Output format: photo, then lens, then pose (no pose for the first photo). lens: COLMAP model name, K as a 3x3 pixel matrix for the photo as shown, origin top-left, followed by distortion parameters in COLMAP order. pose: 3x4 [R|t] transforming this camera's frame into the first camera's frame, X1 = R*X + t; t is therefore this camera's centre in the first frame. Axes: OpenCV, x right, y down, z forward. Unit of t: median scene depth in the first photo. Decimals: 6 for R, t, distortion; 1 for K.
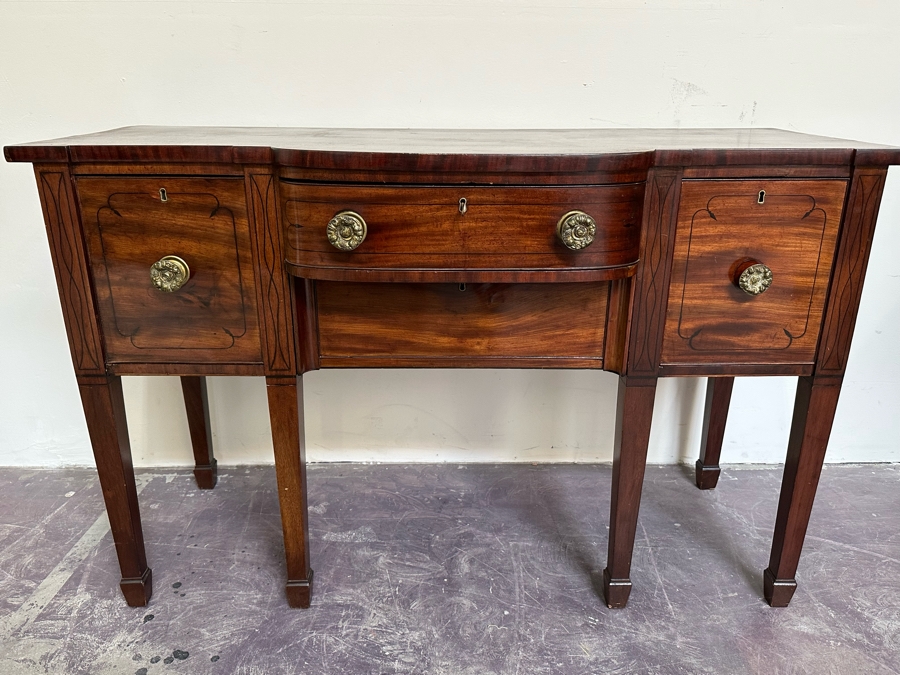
lens RADIAL K [[690.9, 0, 455.5], [0, 690.9, 341.8], [0, 0, 1]] dist [0.026976, -0.036301]
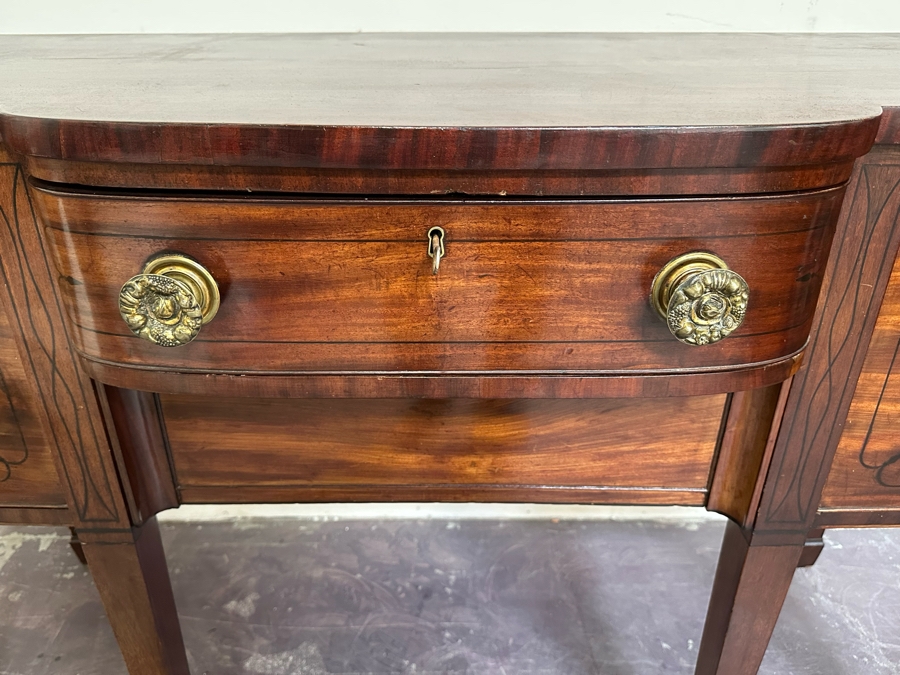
lens RADIAL K [[706.7, 0, 445.6], [0, 706.7, 331.6], [0, 0, 1]] dist [0.028671, -0.086899]
pose [[0.999882, 0.001553, -0.015314, 0.018577], [0.000392, 0.992005, 0.126199, -0.157099], [0.015388, -0.126190, 0.991887, 0.440517]]
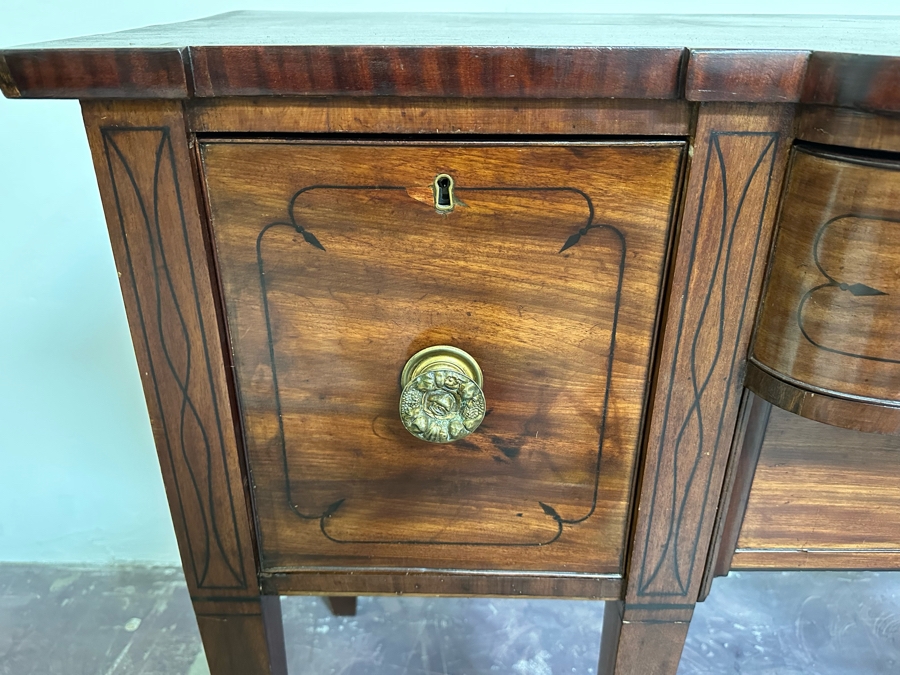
lens RADIAL K [[707.6, 0, 449.9], [0, 707.6, 339.0], [0, 0, 1]] dist [0.044271, -0.094616]
pose [[0.999740, 0.006800, -0.021776, -0.343809], [-0.004515, 0.994638, 0.103318, -0.145706], [0.022362, -0.103193, 0.994410, 0.527712]]
